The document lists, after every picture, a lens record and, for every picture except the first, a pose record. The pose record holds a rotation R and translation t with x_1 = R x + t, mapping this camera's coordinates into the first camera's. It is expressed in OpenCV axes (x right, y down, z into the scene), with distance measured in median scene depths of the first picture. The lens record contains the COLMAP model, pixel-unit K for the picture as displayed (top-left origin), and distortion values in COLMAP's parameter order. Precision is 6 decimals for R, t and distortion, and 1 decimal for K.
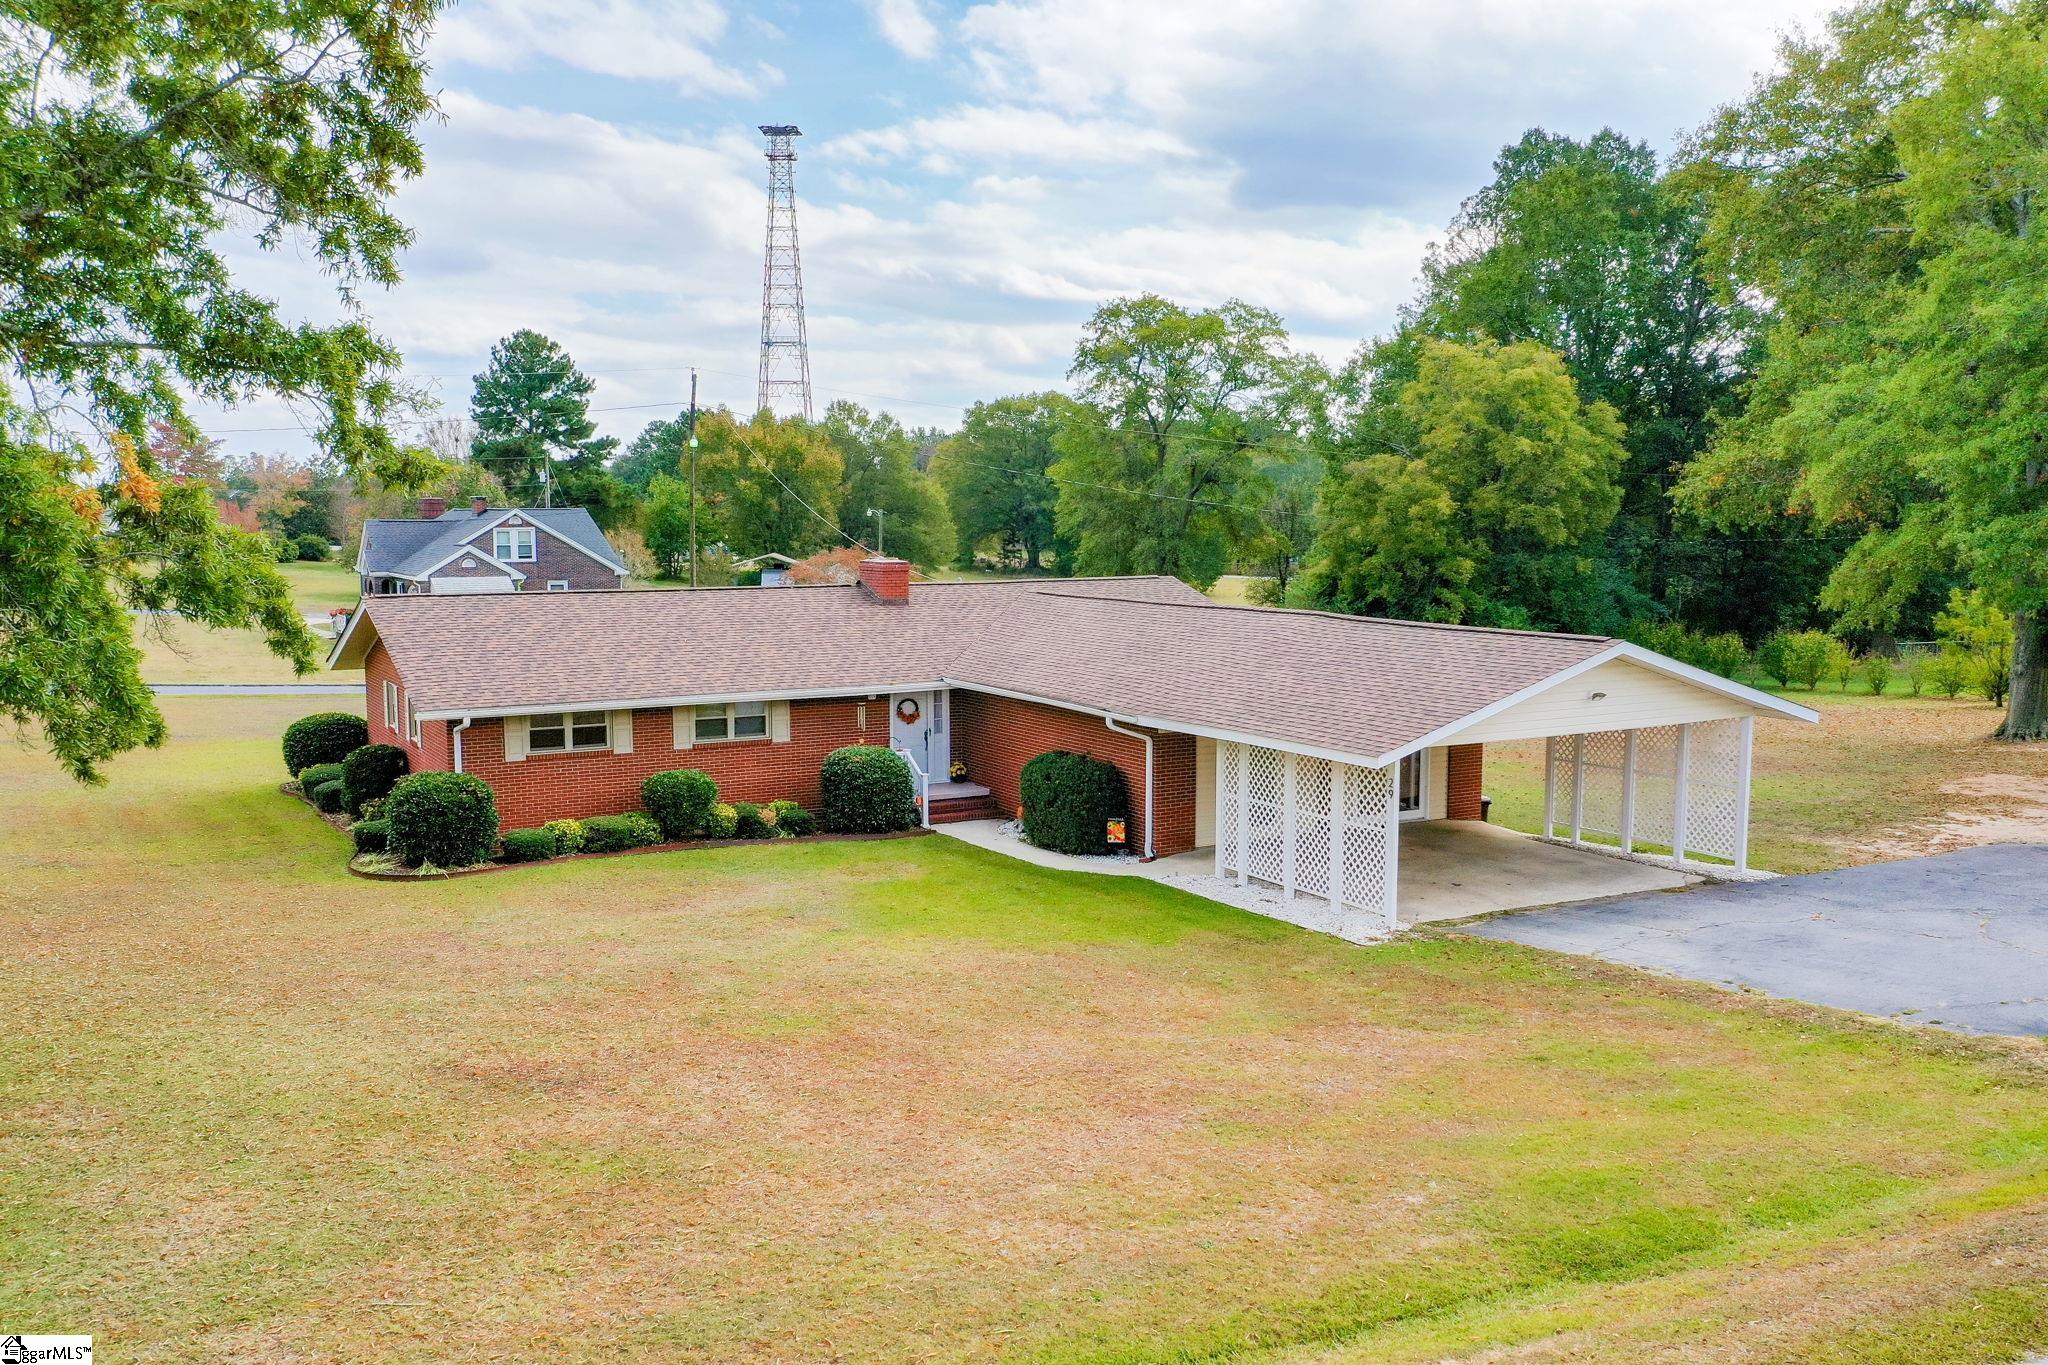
lens RADIAL K [[1757.2, 0, 1027.6], [0, 1757.2, 745.4], [0, 0, 1]] dist [-0.001272, 0.009081]
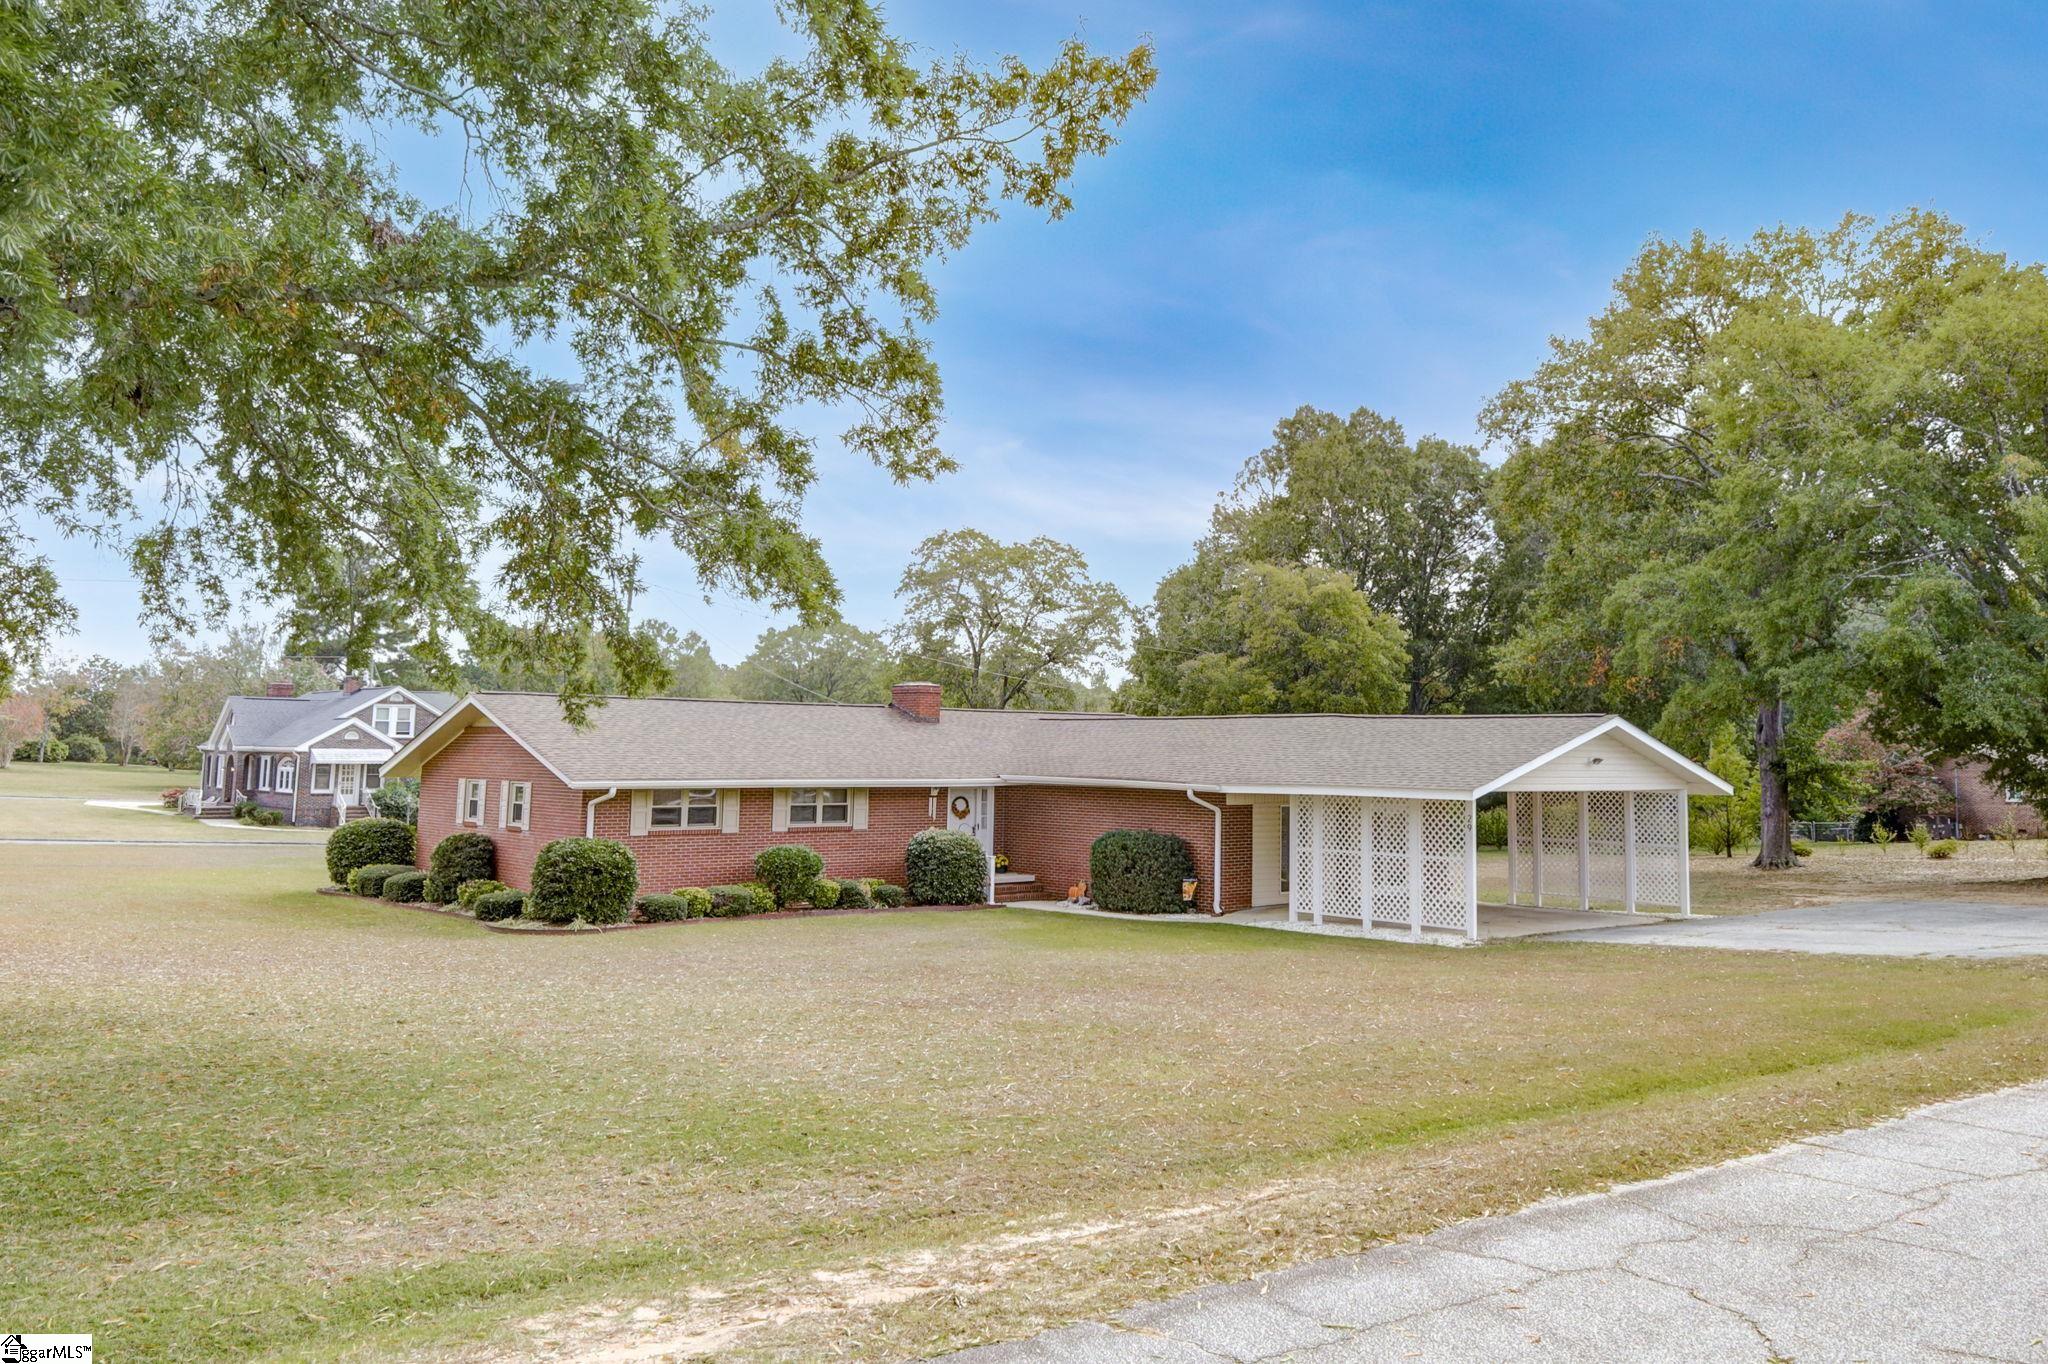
lens RADIAL K [[1596.3, 0, 1166.3], [0, 1596.3, 567.3], [0, 0, 1]] dist [0.006296, -0.000540]
pose [[0.974523, 0.038481, 0.220963, -0.173734], [0.014845, 0.971946, -0.234737, 0.074238], [-0.223797, 0.232037, 0.946612, -0.042195]]
